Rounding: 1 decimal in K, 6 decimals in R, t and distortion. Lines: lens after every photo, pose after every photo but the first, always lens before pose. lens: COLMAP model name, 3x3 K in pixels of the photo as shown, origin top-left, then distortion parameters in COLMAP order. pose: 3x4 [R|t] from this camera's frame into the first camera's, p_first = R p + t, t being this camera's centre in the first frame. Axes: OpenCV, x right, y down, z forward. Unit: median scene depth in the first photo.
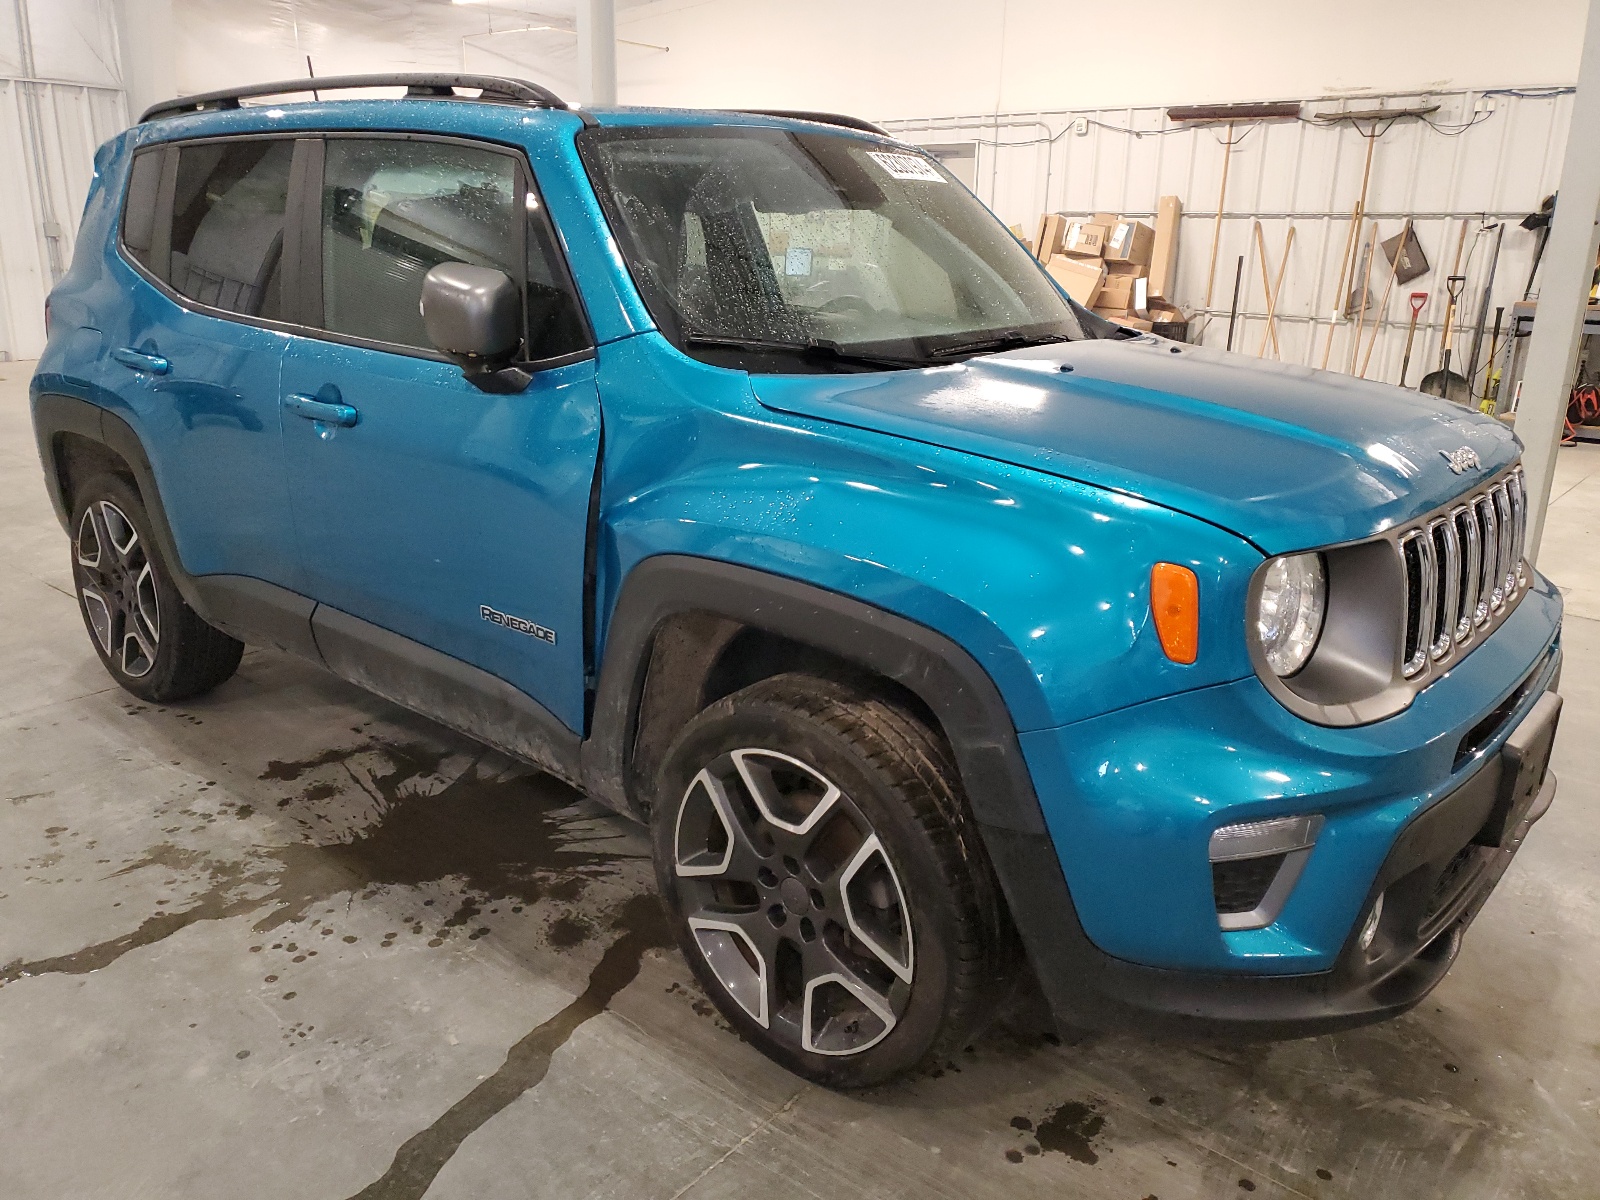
lens RADIAL K [[1231.4, 0, 806.4], [0, 1231.4, 607.6], [0, 0, 1]] dist [0.010302, -0.007156]
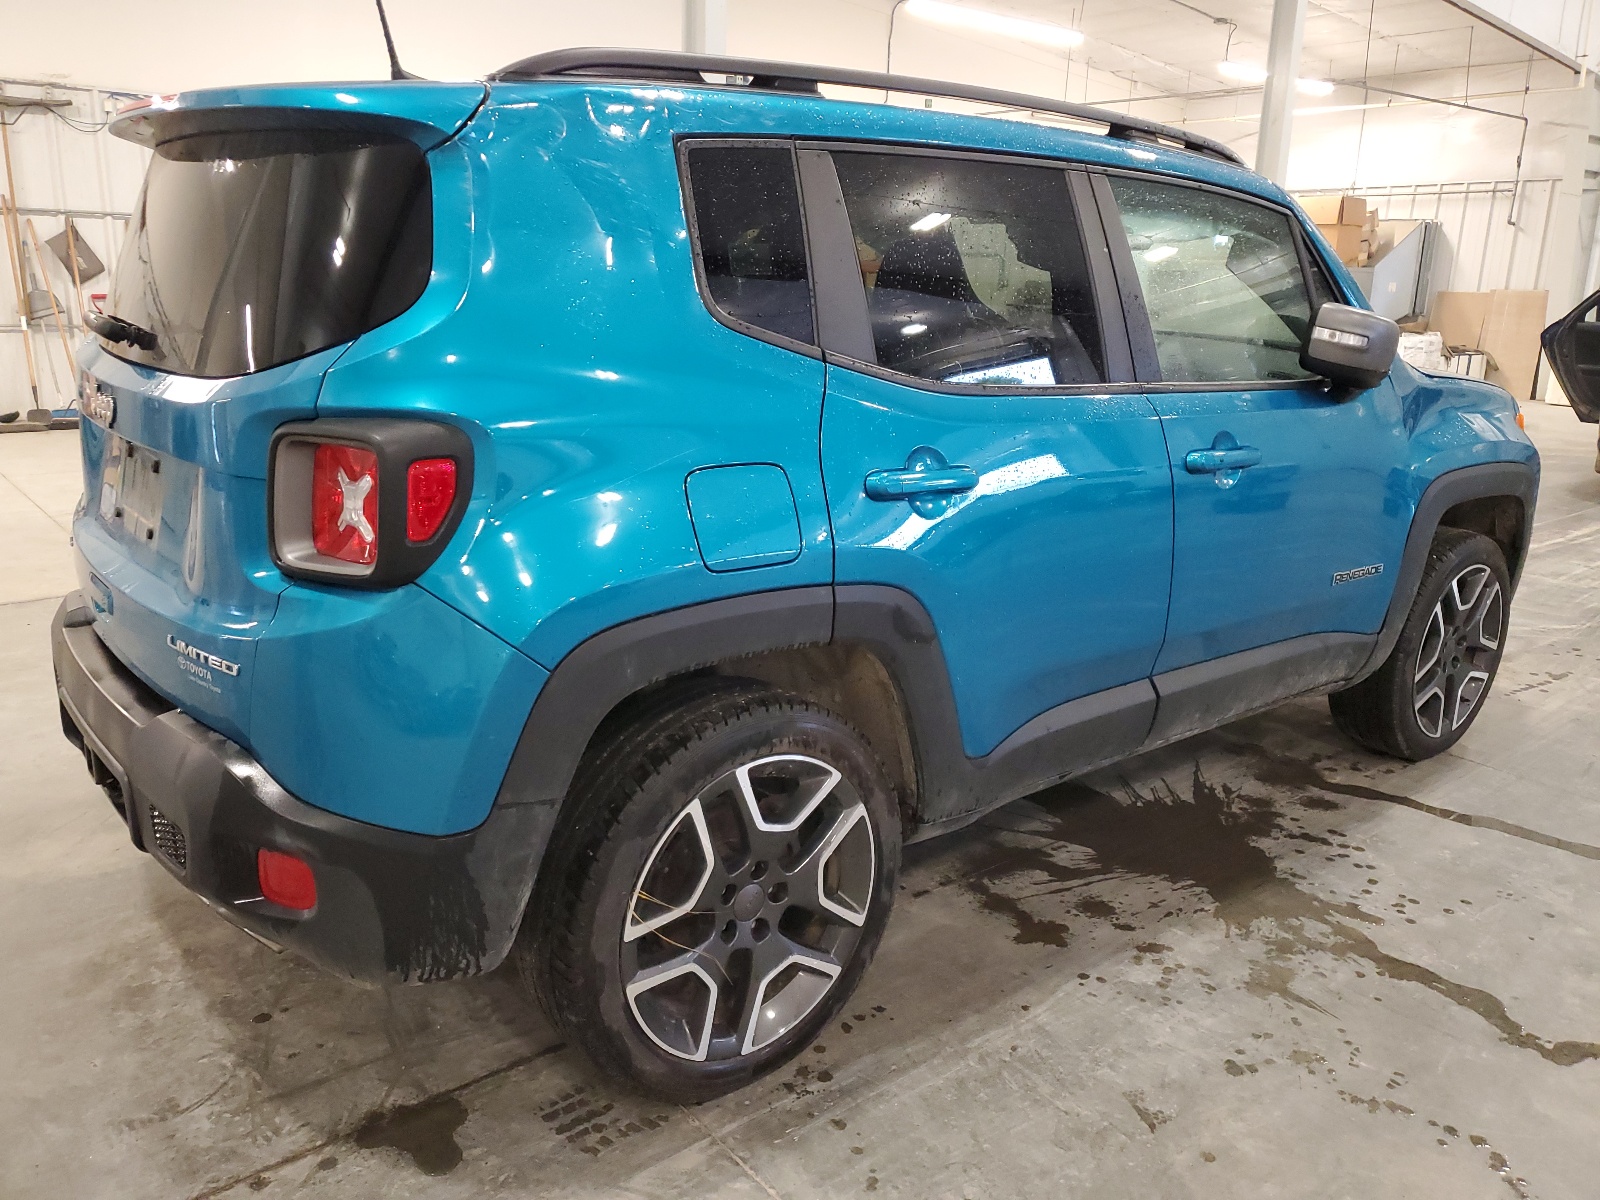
lens RADIAL K [[1231.4, 0, 806.2], [0, 1231.4, 601.5], [0, 0, 1]] dist [0.010302, -0.007156]
pose [[0.188373, -0.272958, 0.943403, -1.310451], [0.265747, 0.938931, 0.218601, -0.330079], [-0.945460, 0.209528, 0.249407, 1.012880]]
